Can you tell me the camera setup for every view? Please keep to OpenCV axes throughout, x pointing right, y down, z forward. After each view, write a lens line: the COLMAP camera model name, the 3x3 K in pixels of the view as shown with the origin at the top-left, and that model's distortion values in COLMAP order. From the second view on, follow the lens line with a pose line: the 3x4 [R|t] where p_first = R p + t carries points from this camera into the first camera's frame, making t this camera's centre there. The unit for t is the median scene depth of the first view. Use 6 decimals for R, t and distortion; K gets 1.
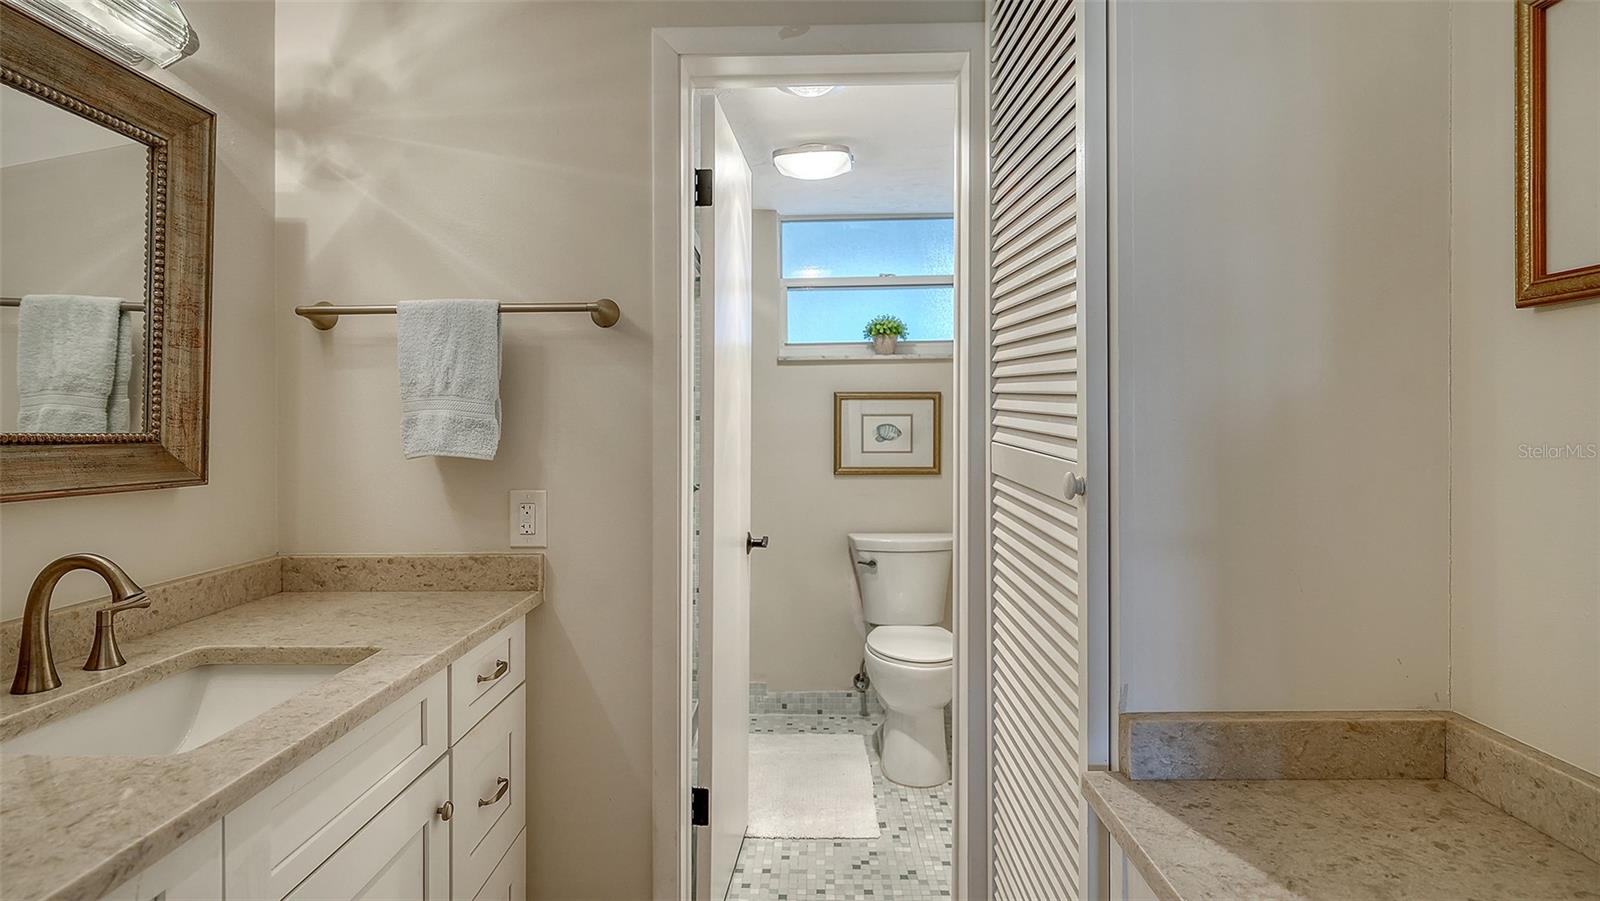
lens RADIAL K [[851.3, 0, 804.8], [0, 851.3, 441.6], [0, 0, 1]] dist [0.018314, -0.004032]
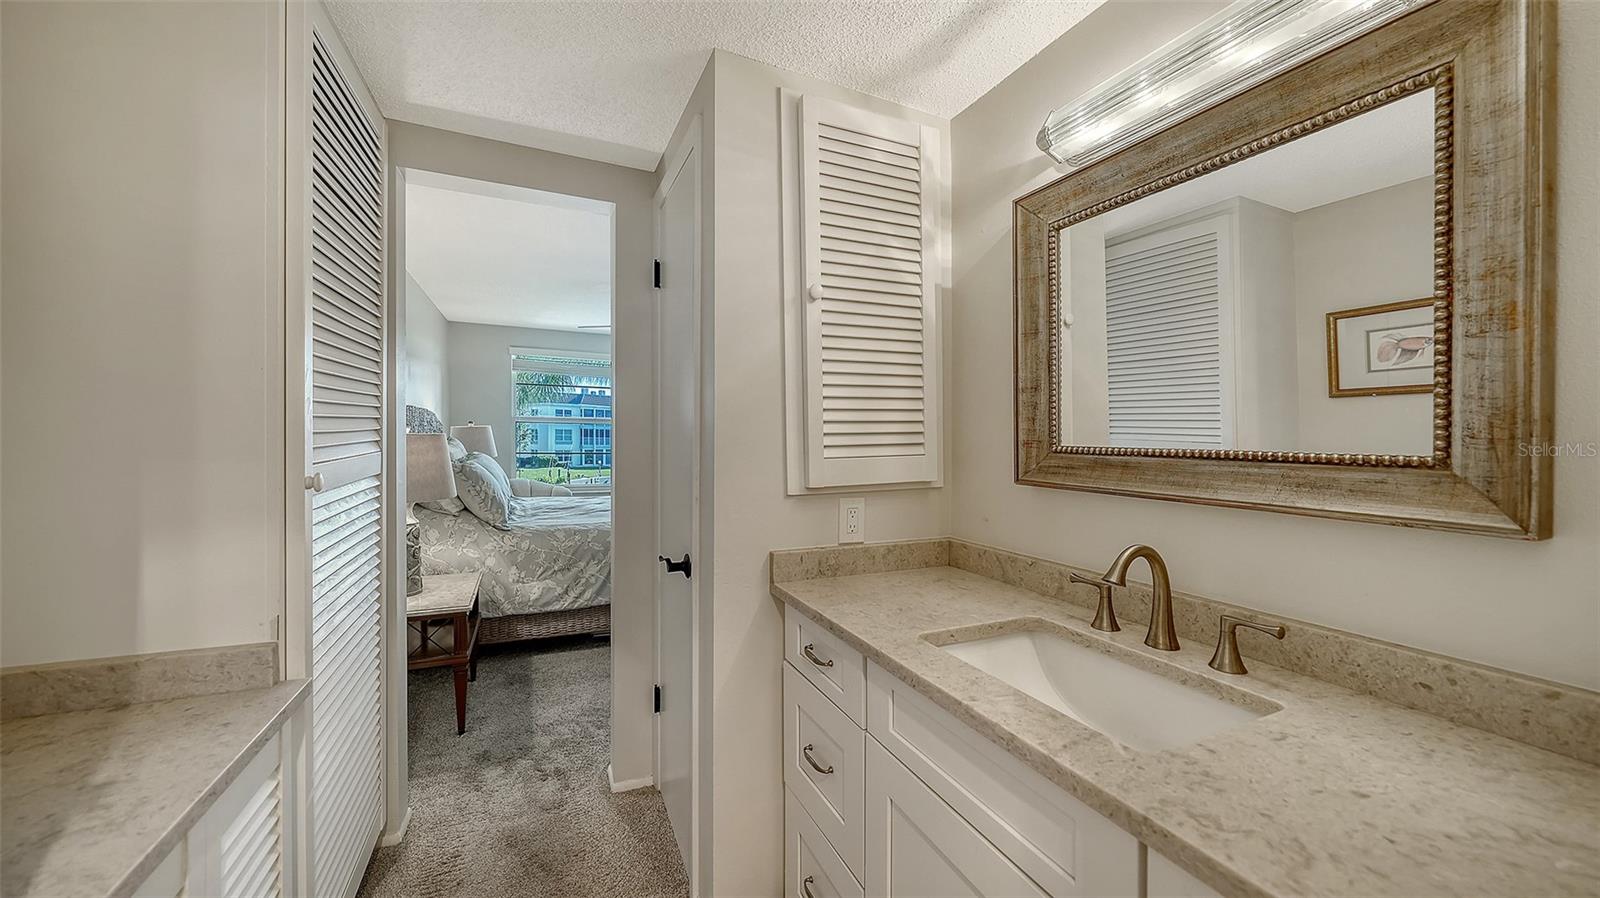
lens RADIAL K [[565.7, 0, 794.4], [0, 565.7, 445.6], [0, 0, 1]] dist [0.000746, -0.001298]
pose [[-0.911745, 0.003933, -0.410739, -0.027240], [-0.010607, 0.999395, 0.033114, -0.030002], [0.410621, 0.034548, -0.911152, 1.226720]]
